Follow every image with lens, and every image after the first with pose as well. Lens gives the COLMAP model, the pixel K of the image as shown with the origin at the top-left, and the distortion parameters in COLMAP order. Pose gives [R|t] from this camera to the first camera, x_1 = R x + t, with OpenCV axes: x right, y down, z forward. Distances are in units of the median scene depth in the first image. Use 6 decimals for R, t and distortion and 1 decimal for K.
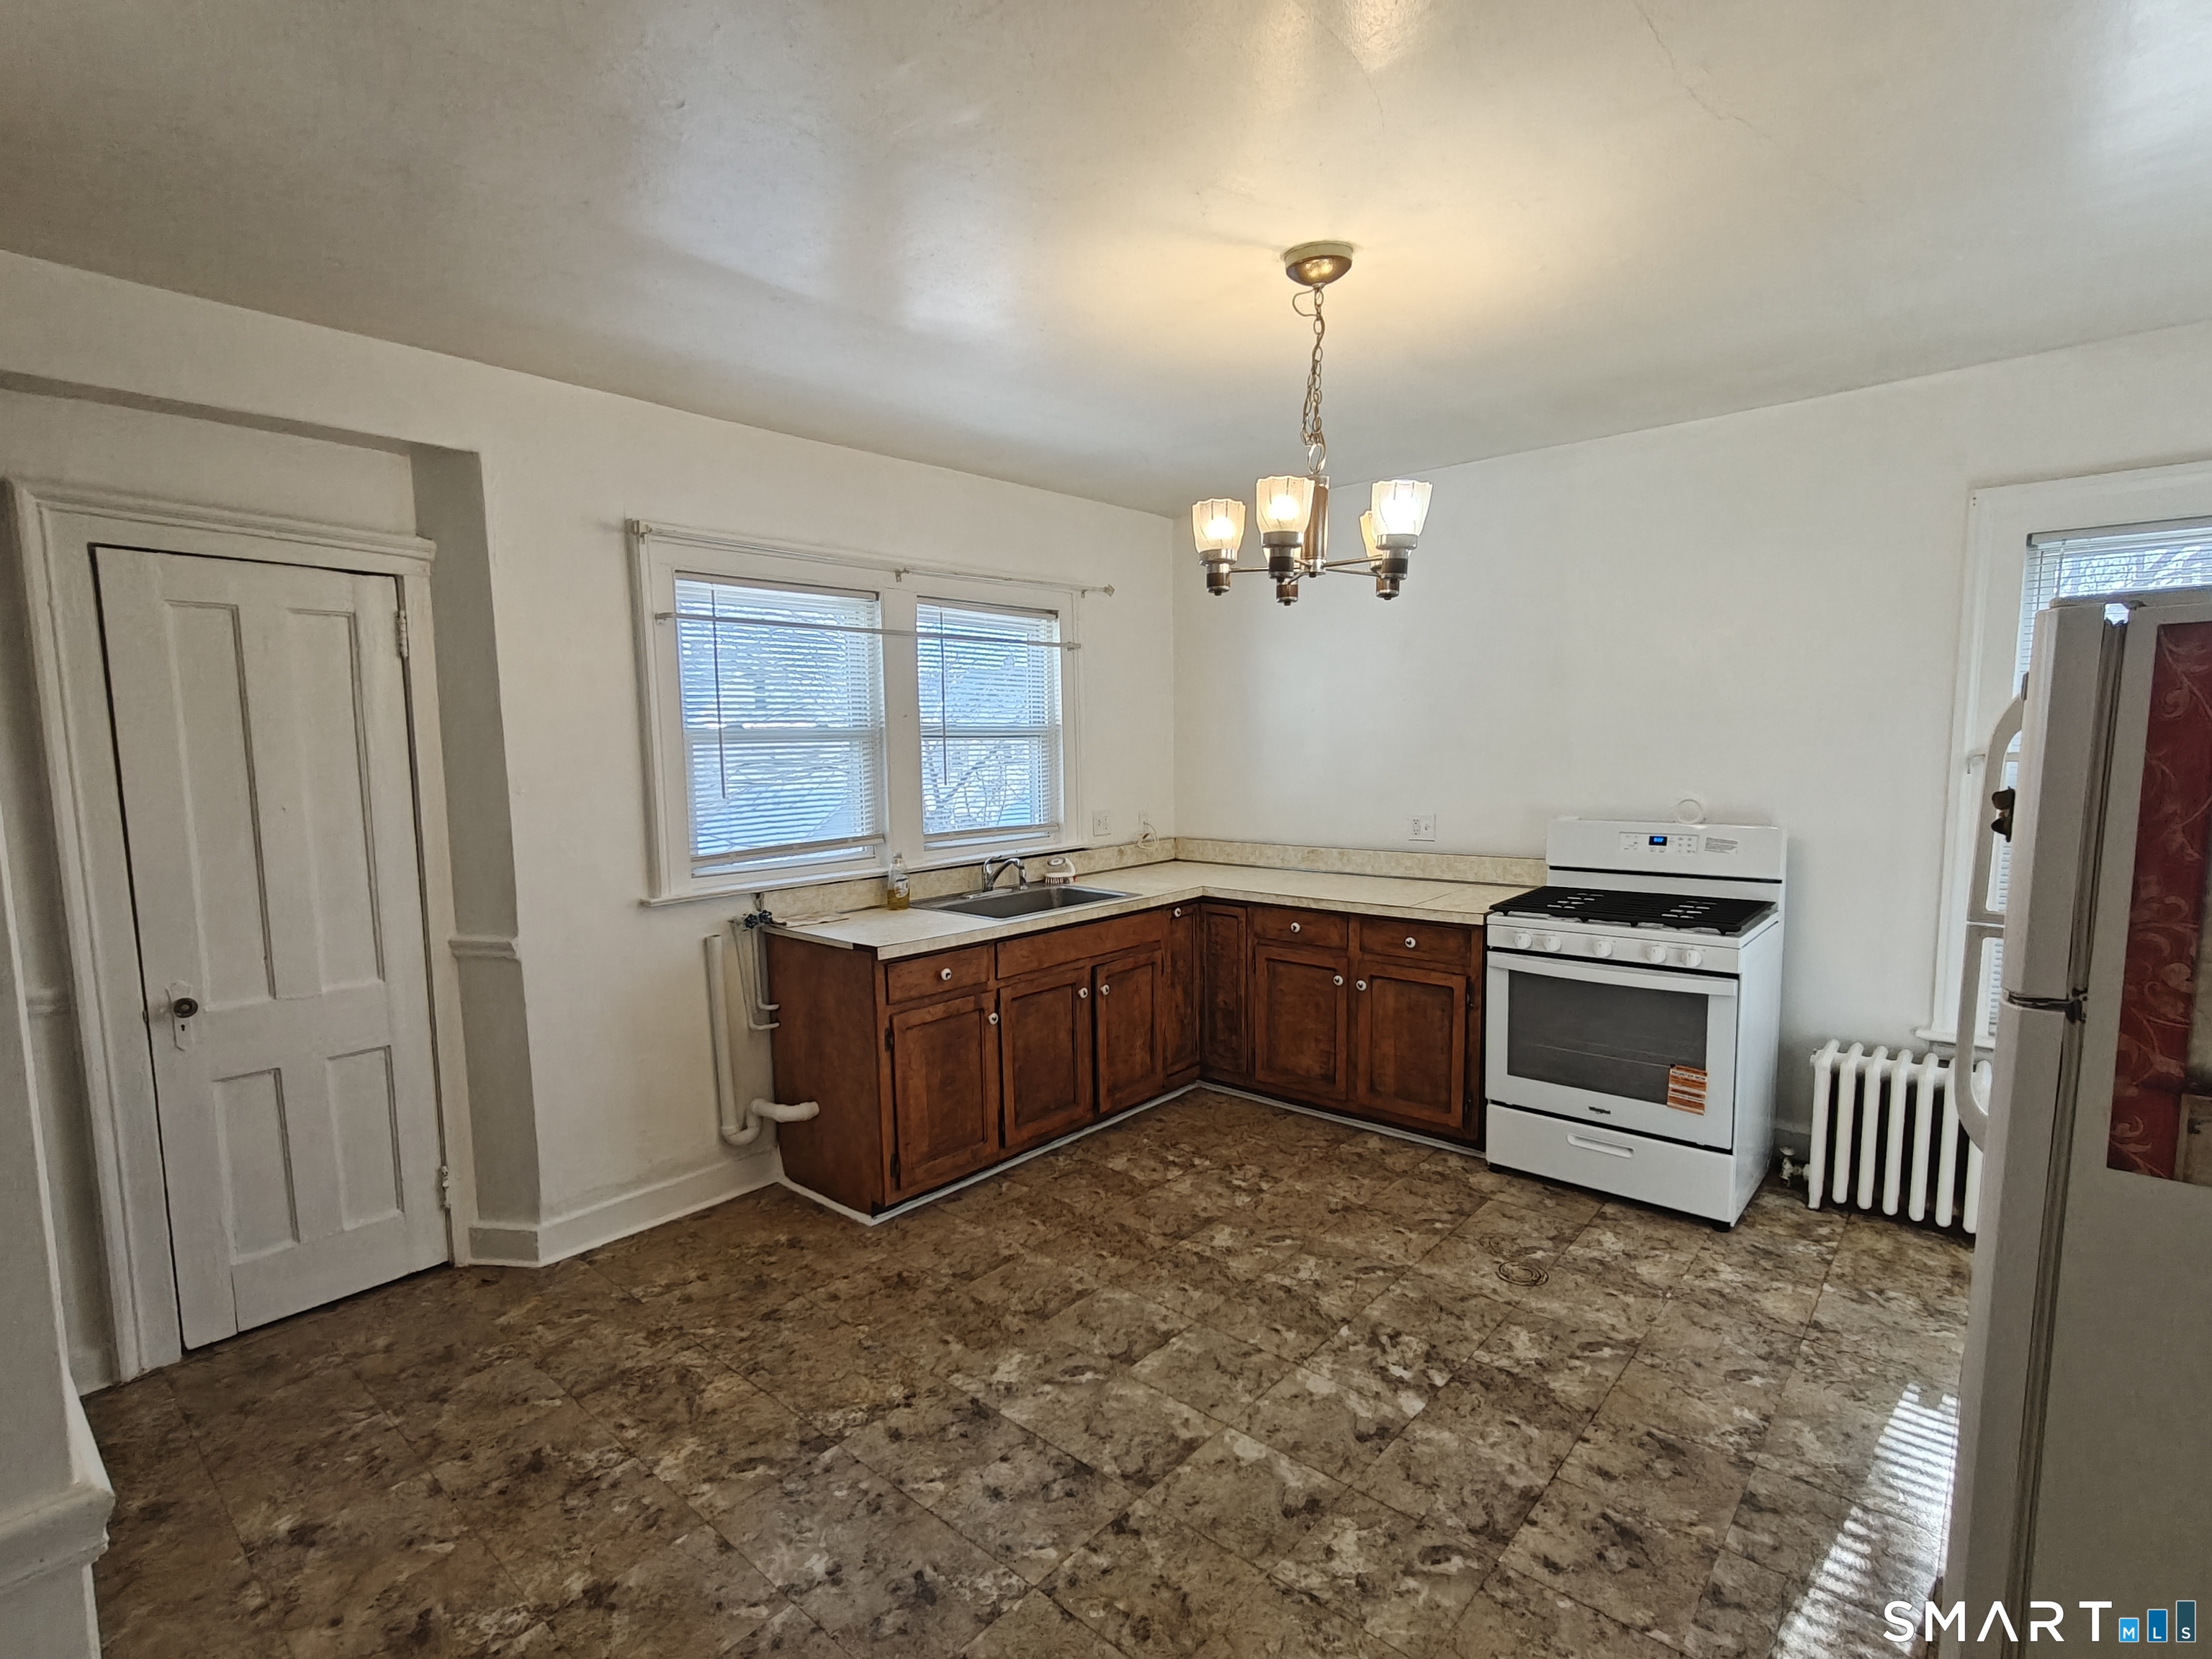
lens RADIAL K [[1062.1, 0, 1103.4], [0, 1062.1, 861.3], [0, 0, 1]] dist [0.009324, 0.000381]
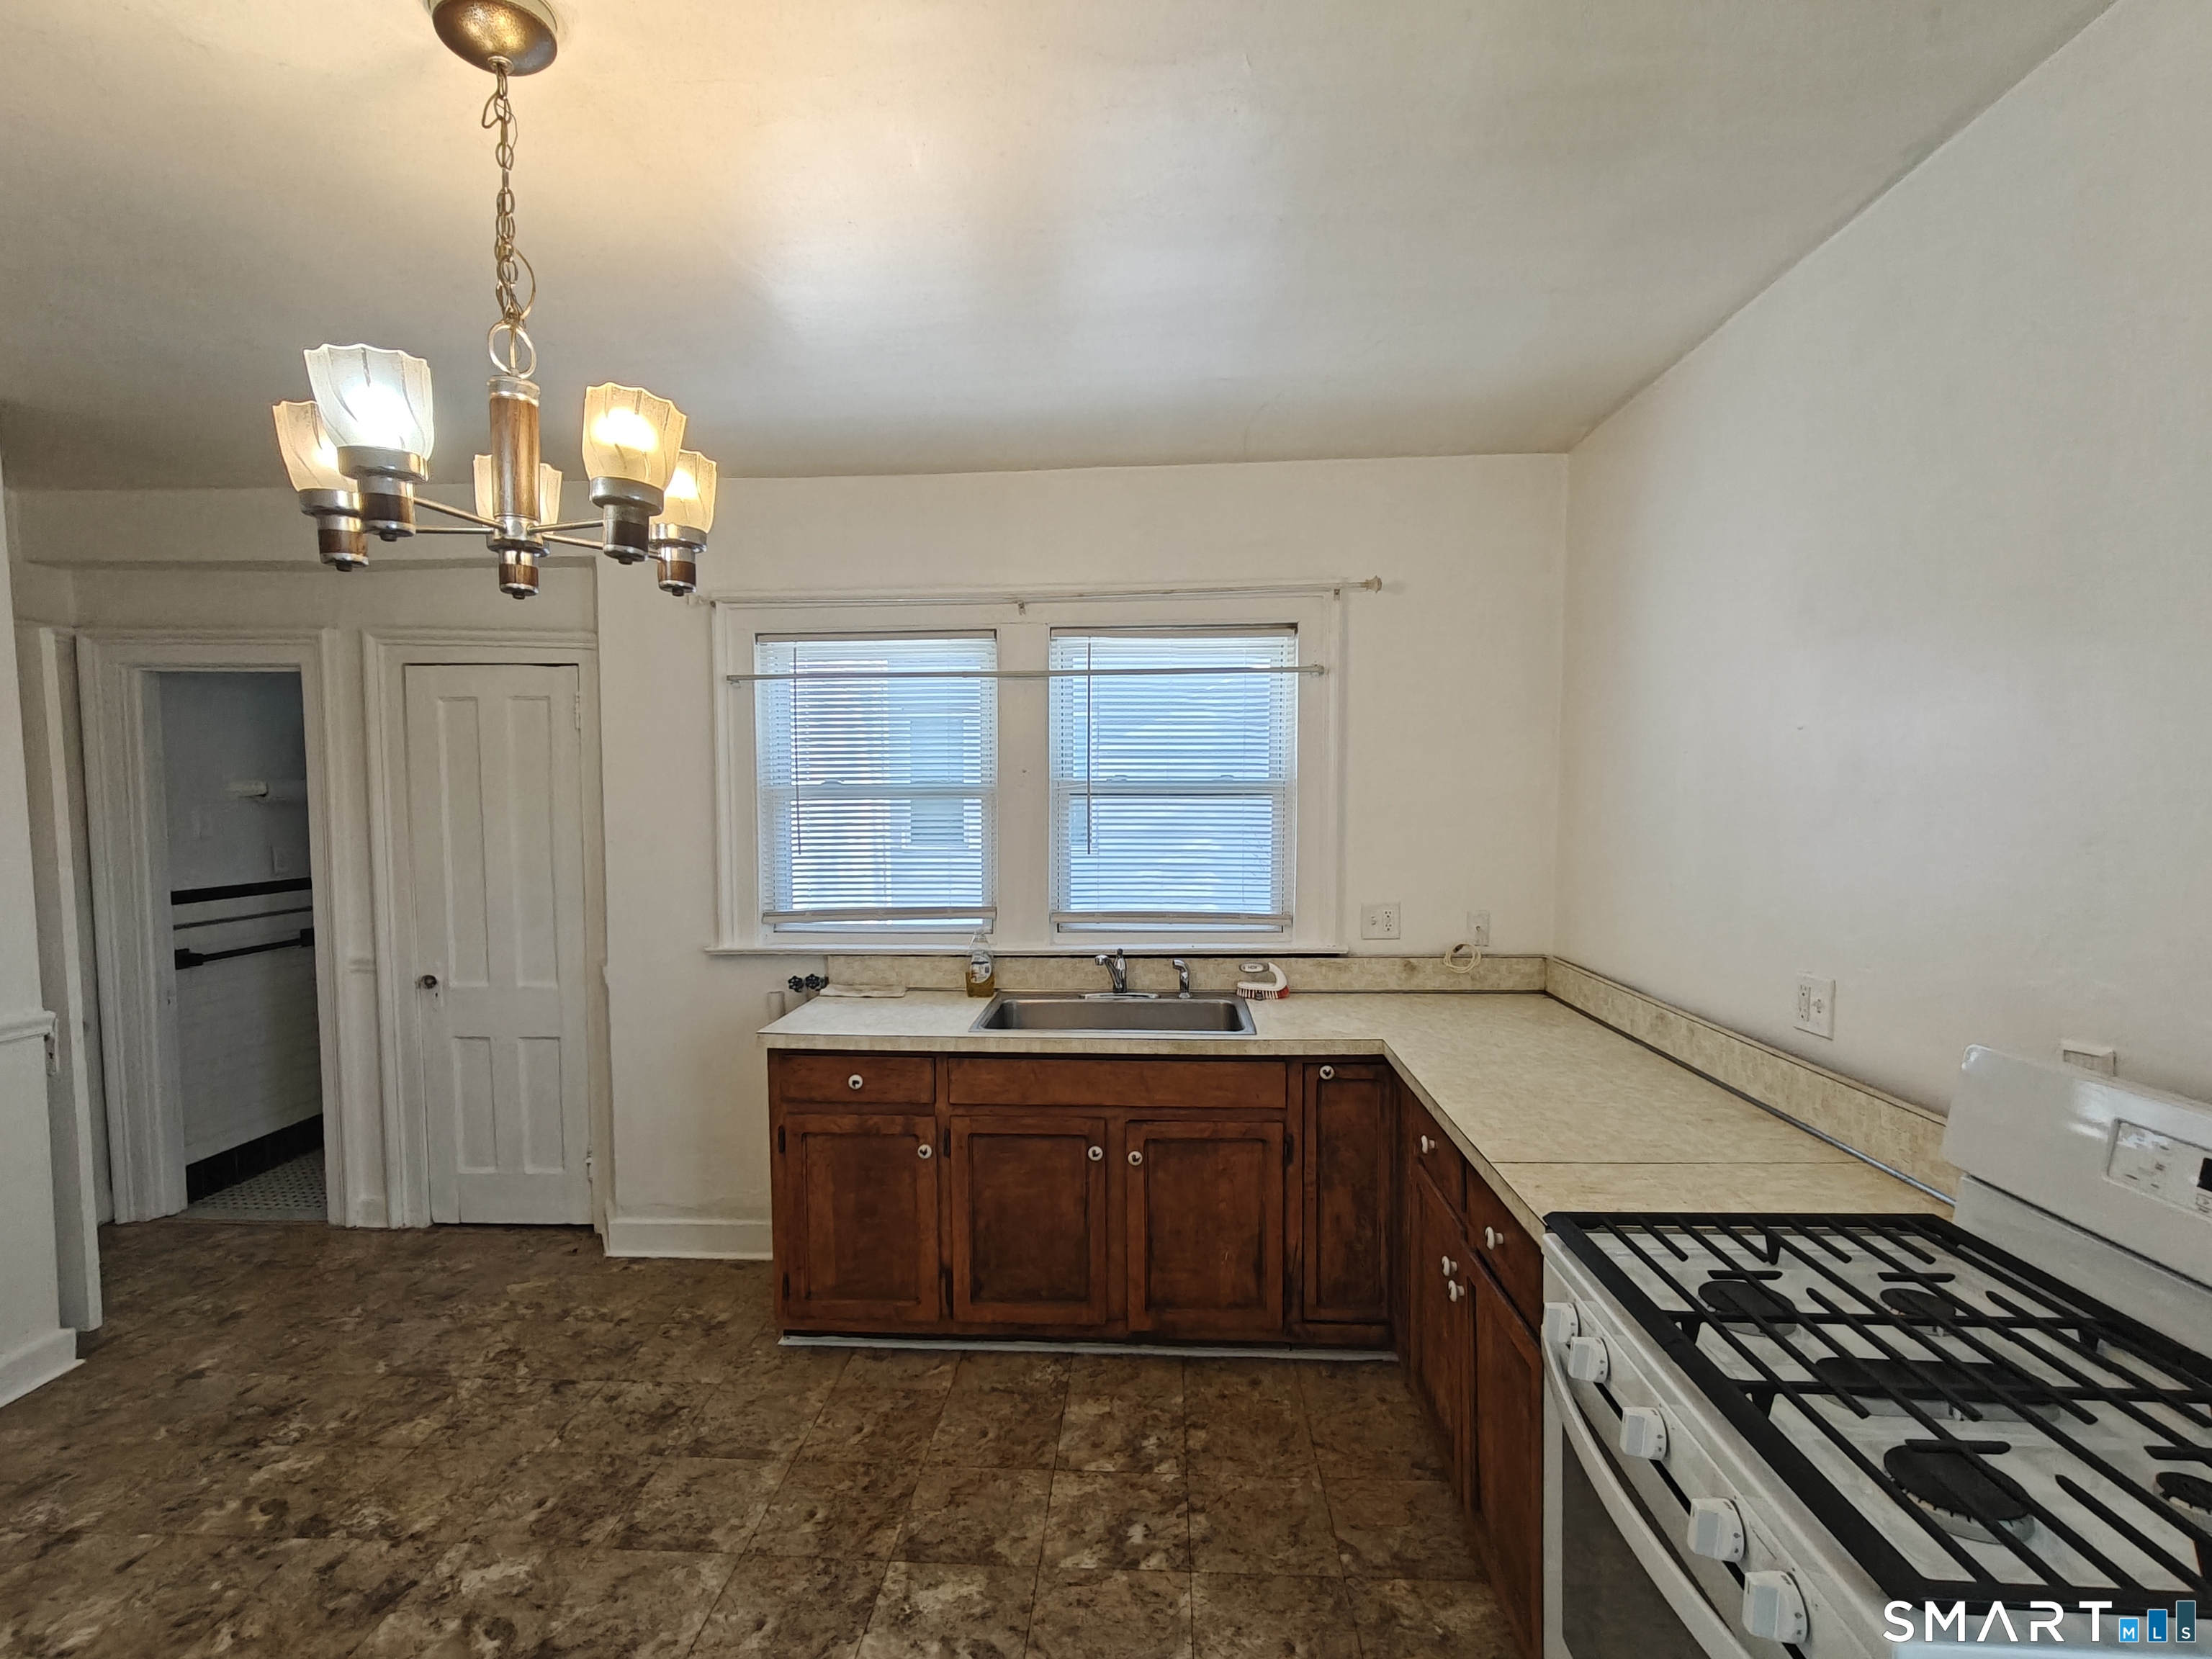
lens RADIAL K [[1062.1, 0, 1103.4], [0, 1062.1, 861.3], [0, 0, 1]] dist [0.009324, 0.000381]
pose [[0.617356, 0.061796, -0.784253, 0.603794], [-0.095612, 0.995414, 0.003171, -0.085018], [0.780852, 0.073026, 0.620433, 0.612080]]
